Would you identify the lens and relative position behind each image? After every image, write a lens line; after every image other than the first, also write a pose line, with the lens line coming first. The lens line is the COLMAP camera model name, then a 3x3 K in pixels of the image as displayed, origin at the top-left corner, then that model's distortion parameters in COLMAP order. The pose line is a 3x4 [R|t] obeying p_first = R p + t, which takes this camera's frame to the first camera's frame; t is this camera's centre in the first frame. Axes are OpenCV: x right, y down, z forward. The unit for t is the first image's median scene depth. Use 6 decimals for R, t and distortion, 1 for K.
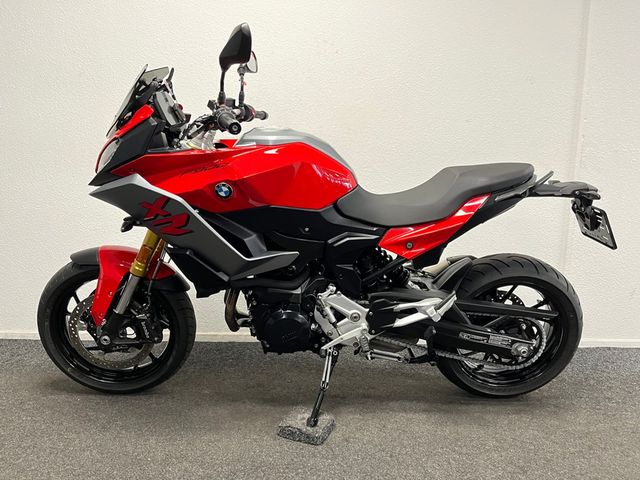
lens RADIAL K [[486.0, 0, 317.9], [0, 486.0, 243.4], [0, 0, 1]] dist [0.072580, -0.093374]
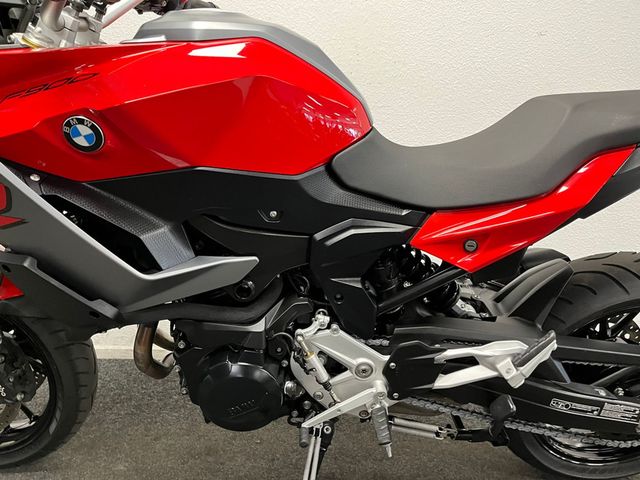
lens RADIAL K [[486.0, 0, 317.9], [0, 486.0, 243.4], [0, 0, 1]] dist [0.072580, -0.093374]
pose [[0.999938, 0.007673, -0.008076, 0.027723], [-0.006952, 0.996289, 0.085795, -0.040514], [0.008704, -0.085734, 0.996280, 0.461265]]
